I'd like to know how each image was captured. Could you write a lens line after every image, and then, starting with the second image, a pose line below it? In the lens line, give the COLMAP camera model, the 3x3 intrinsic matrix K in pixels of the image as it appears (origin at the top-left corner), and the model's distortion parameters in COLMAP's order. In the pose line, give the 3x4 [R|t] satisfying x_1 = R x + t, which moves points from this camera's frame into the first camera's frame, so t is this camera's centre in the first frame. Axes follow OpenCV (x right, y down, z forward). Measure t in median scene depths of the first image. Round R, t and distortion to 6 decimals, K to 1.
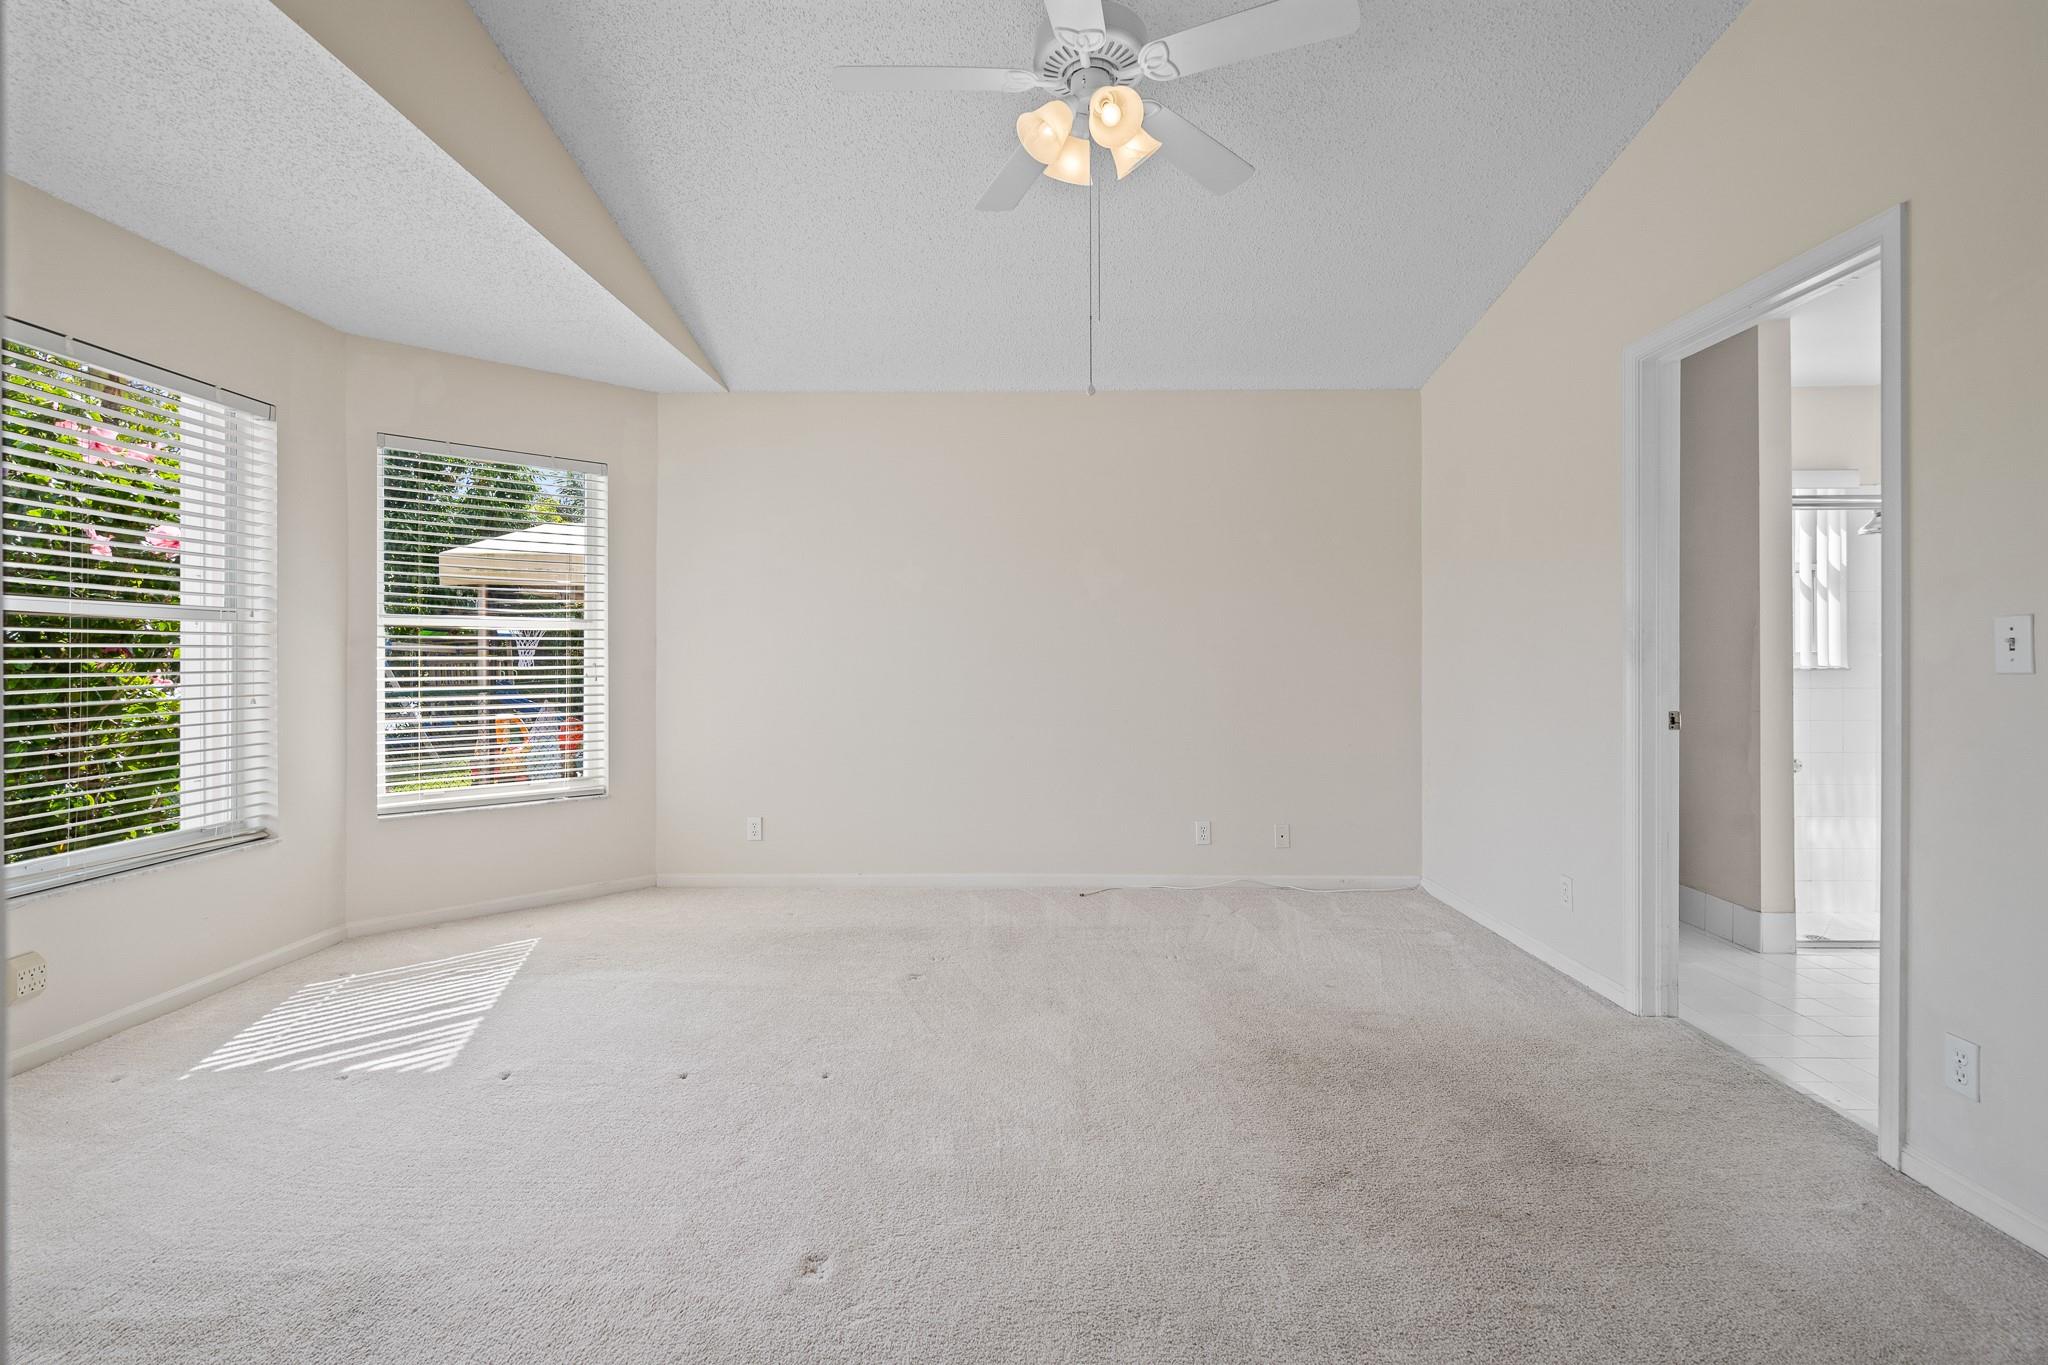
lens RADIAL K [[953.0, 0, 1026.4], [0, 953.0, 655.6], [0, 0, 1]] dist [-0.001516, 0.000240]
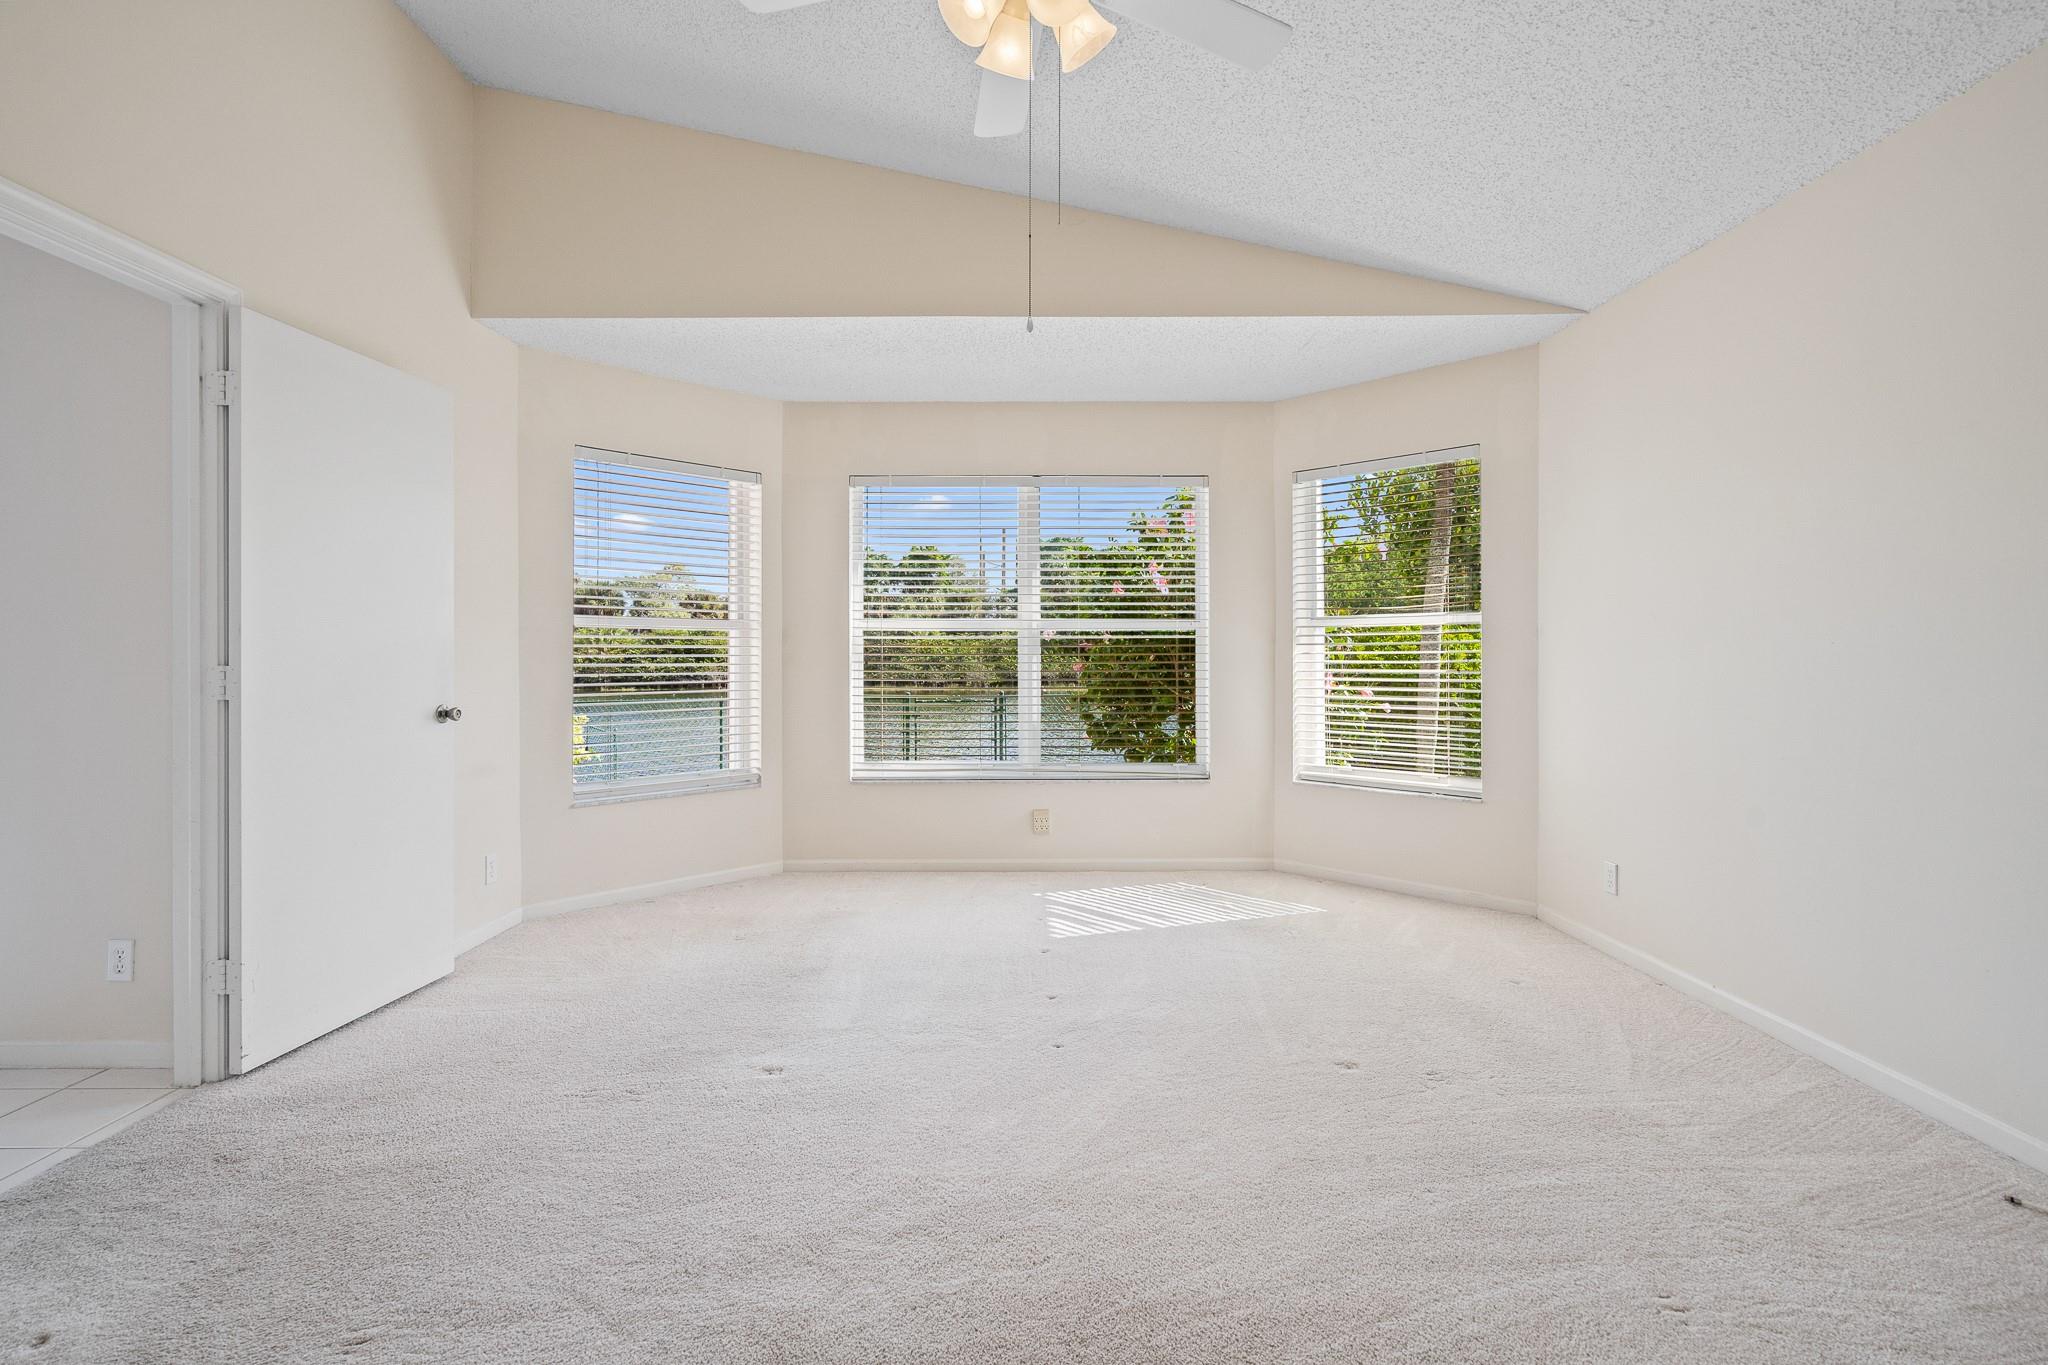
lens RADIAL K [[932.4, 0, 1018.3], [0, 932.4, 665.7], [0, 0, 1]] dist [-0.001075, 0.000639]
pose [[0.007248, 0.007286, -0.999947, 0.646594], [0.005316, 0.999959, 0.007325, 0.010620], [0.999960, -0.005369, 0.007209, 0.763281]]
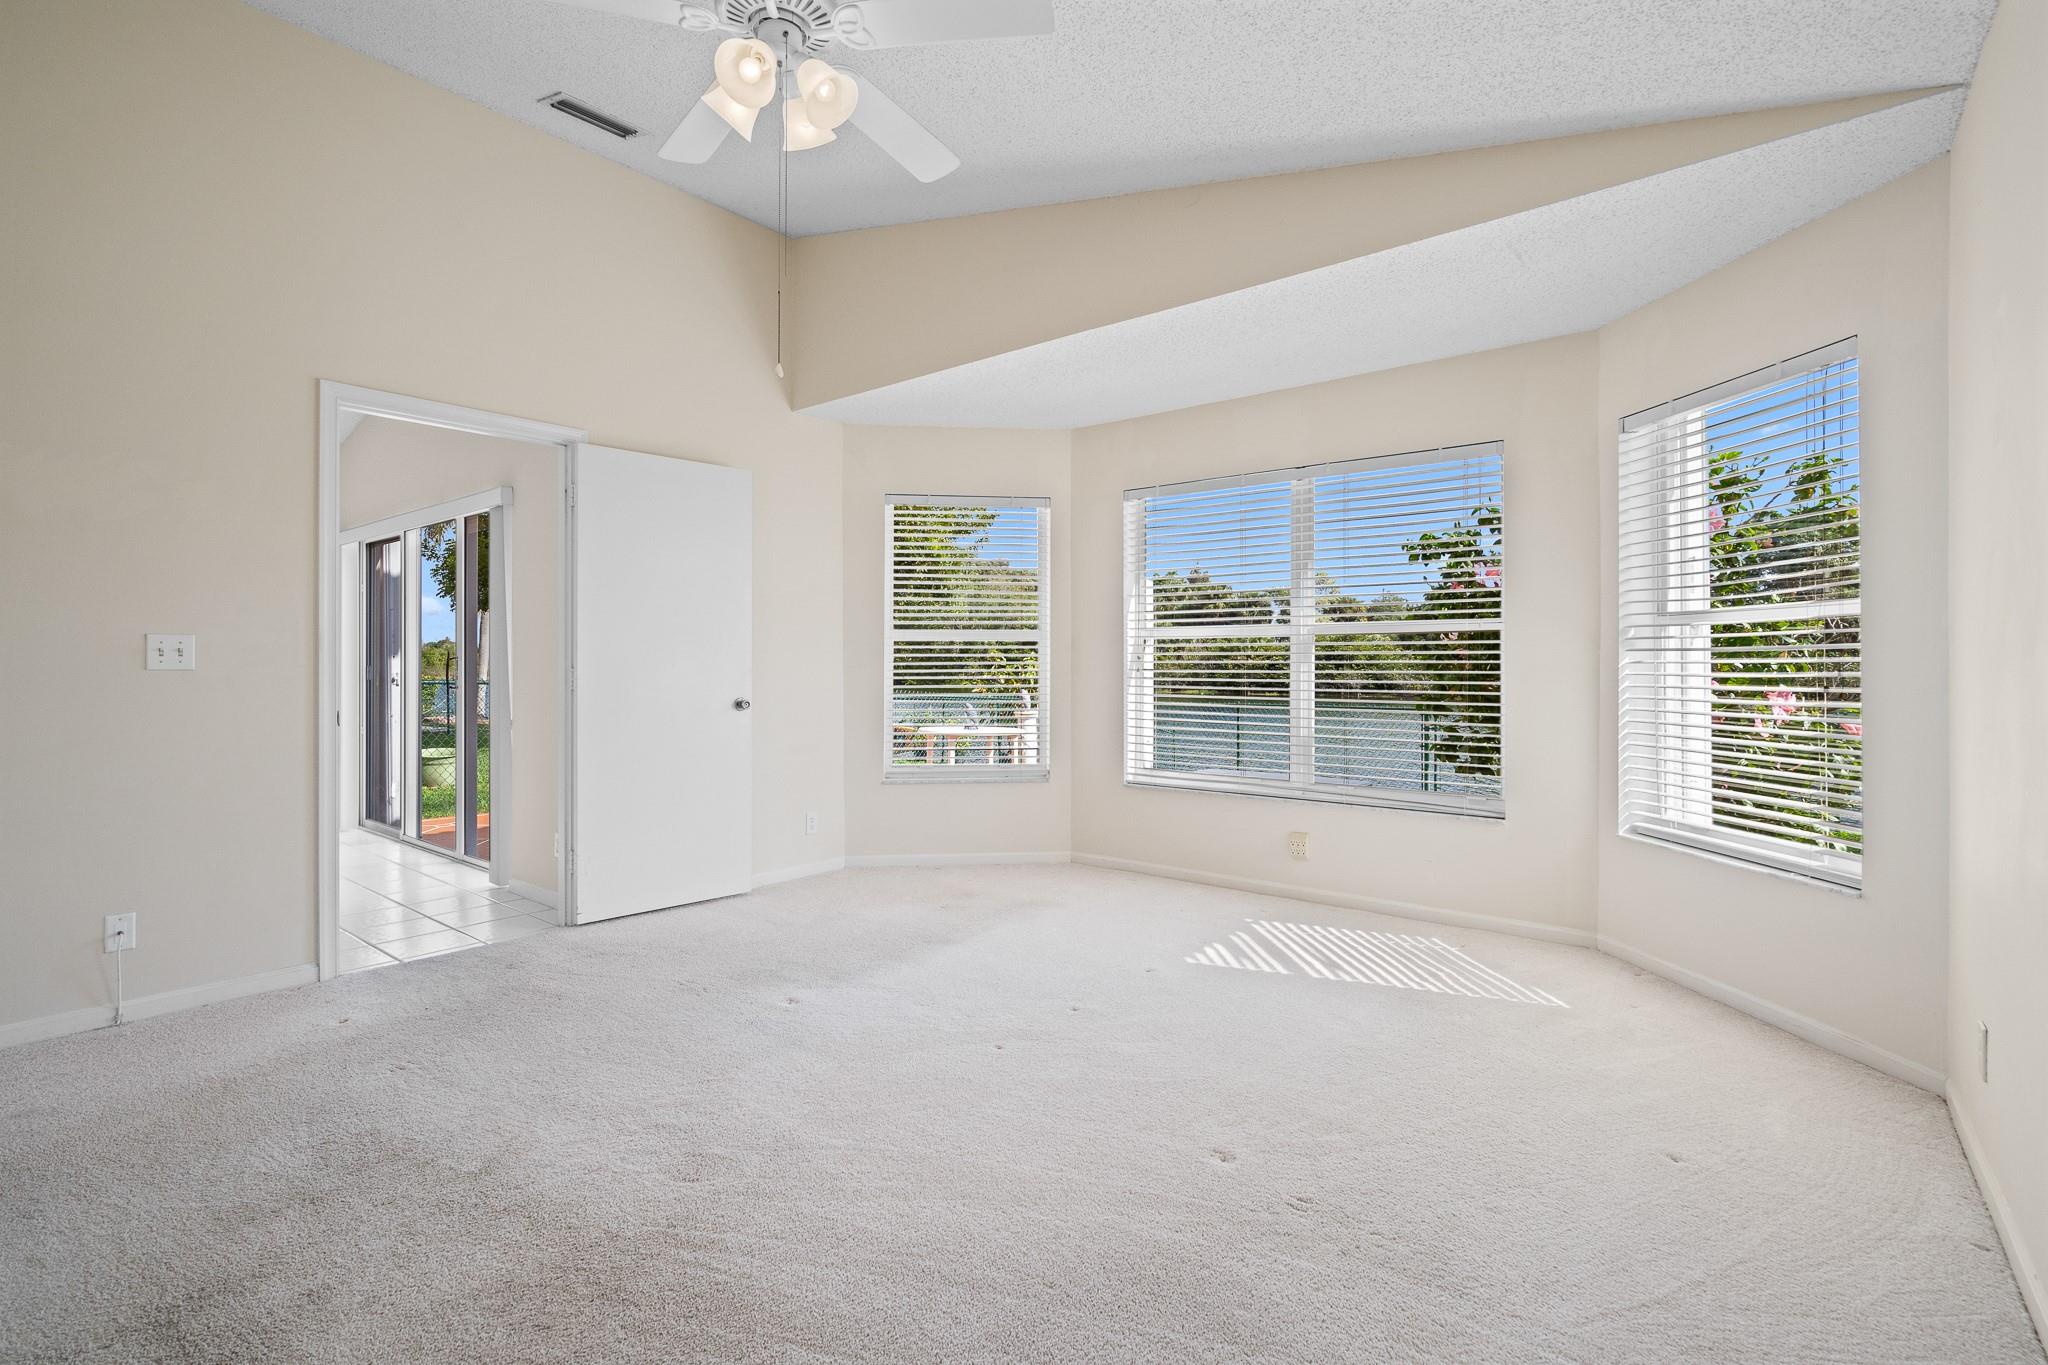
lens RADIAL K [[925.4, 0, 1025.0], [0, 925.4, 671.4], [0, 0, 1]] dist [-0.001718, 0.000667]
pose [[-0.624364, 0.003219, -0.781127, 0.460809], [-0.000656, 0.999989, 0.004646, 0.010450], [0.781133, 0.003413, -0.624355, 1.336812]]
